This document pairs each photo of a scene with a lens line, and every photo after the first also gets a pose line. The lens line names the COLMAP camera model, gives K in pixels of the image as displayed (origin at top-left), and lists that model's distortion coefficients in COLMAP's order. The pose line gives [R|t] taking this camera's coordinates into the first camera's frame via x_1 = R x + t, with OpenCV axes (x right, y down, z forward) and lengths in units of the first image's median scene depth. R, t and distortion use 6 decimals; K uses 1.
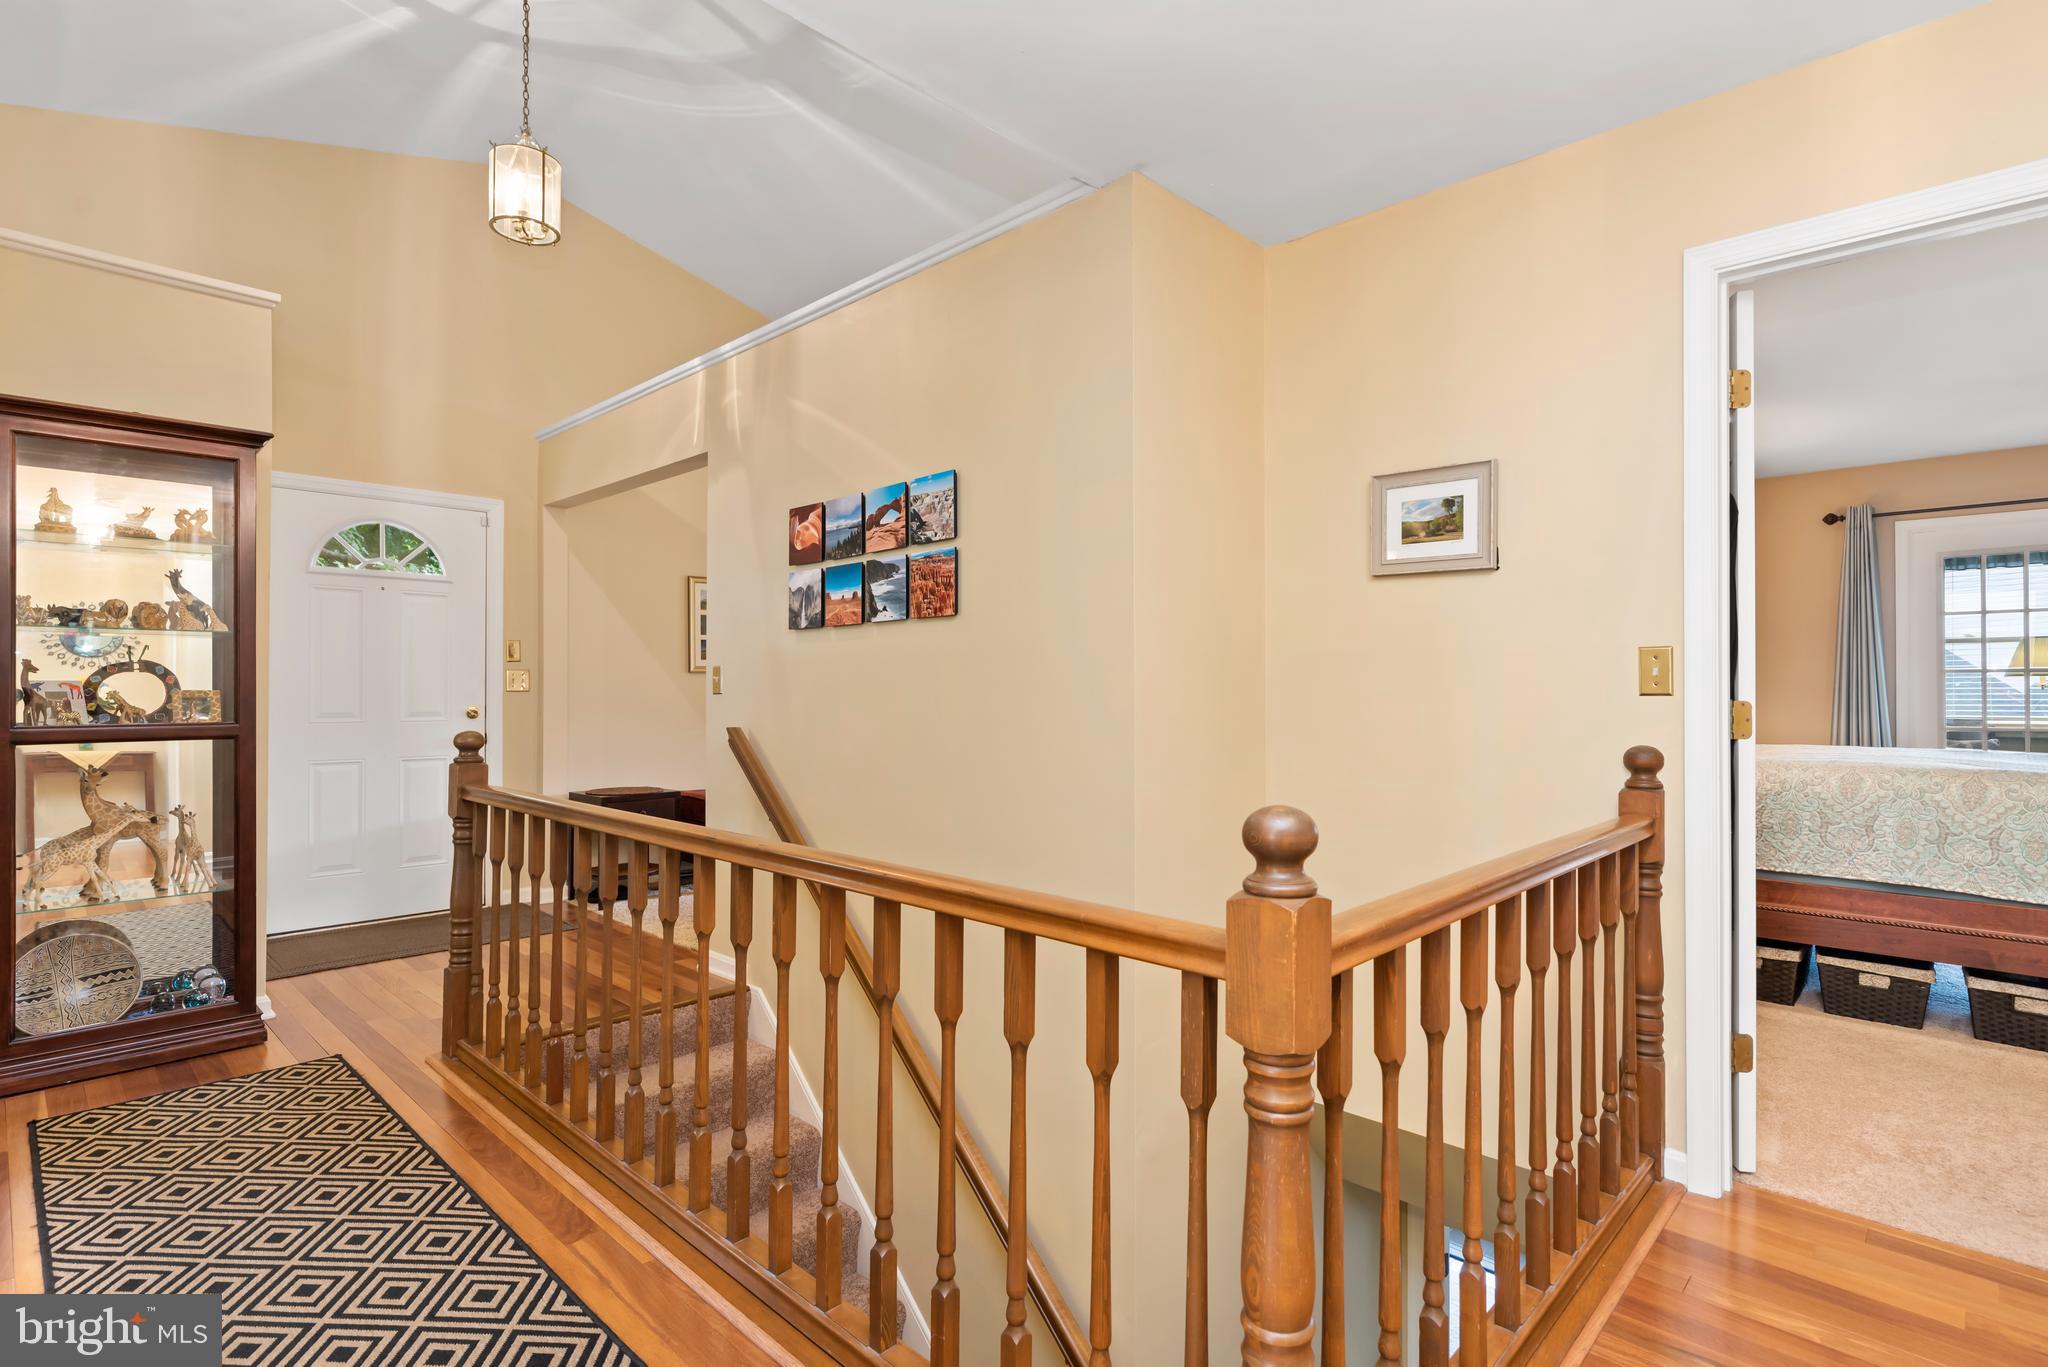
lens RADIAL K [[999.4, 0, 1046.4], [0, 999.4, 671.1], [0, 0, 1]] dist [0.000832, 0.000469]
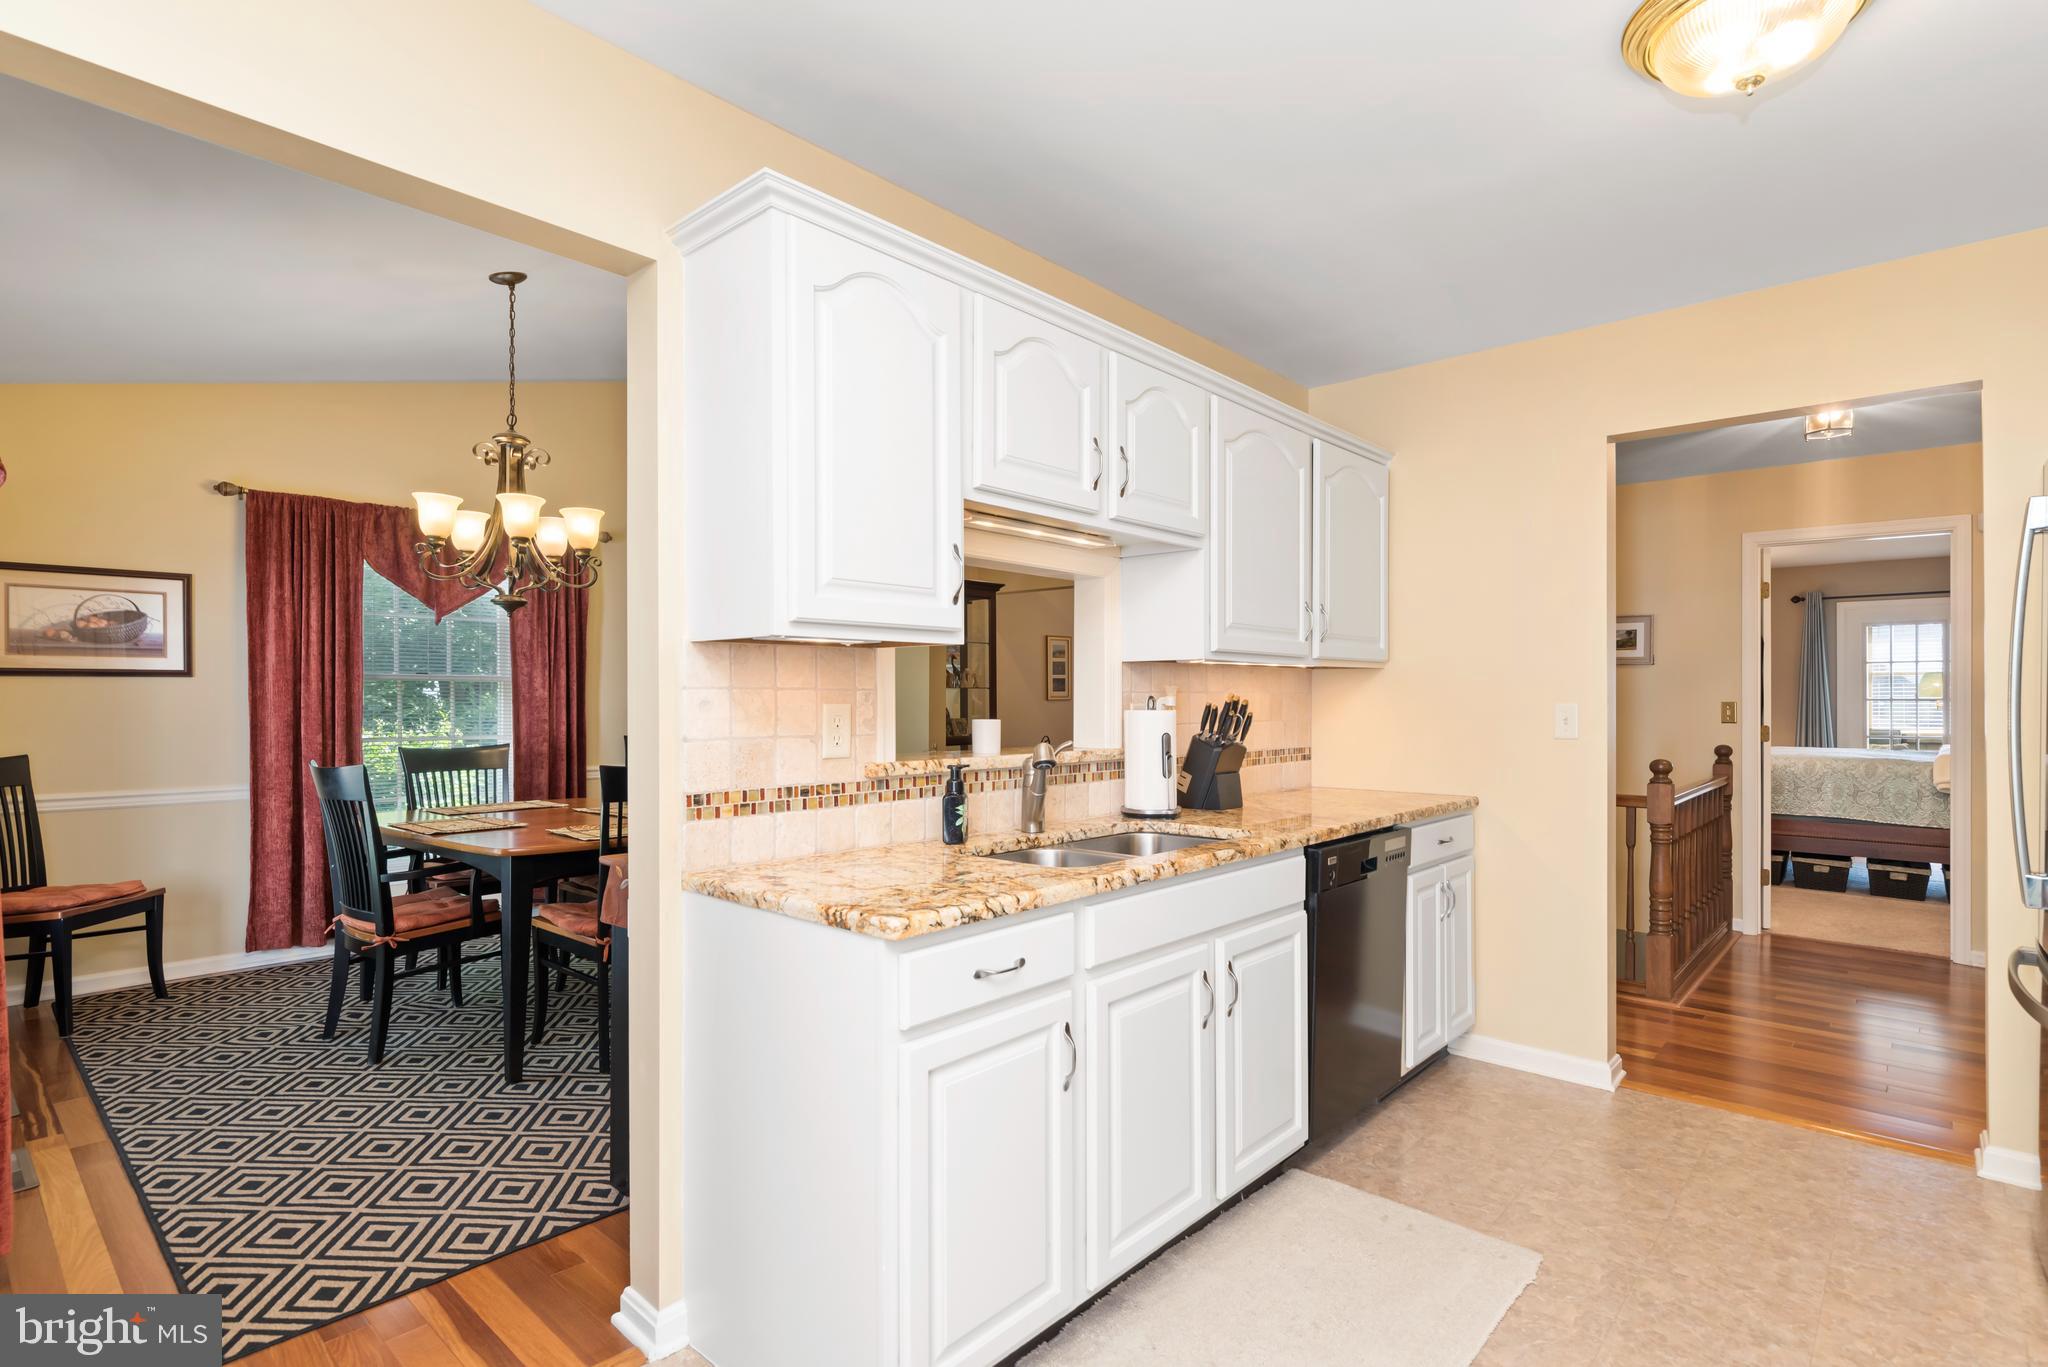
lens RADIAL K [[996.6, 0, 1057.2], [0, 996.6, 676.6], [0, 0, 1]] dist [-0.001675, -0.000336]
pose [[0.999453, 0.001218, 0.033055, -0.731404], [-0.001210, 0.999999, -0.000242, -0.057981], [-0.033055, 0.000202, 0.999454, -0.897323]]
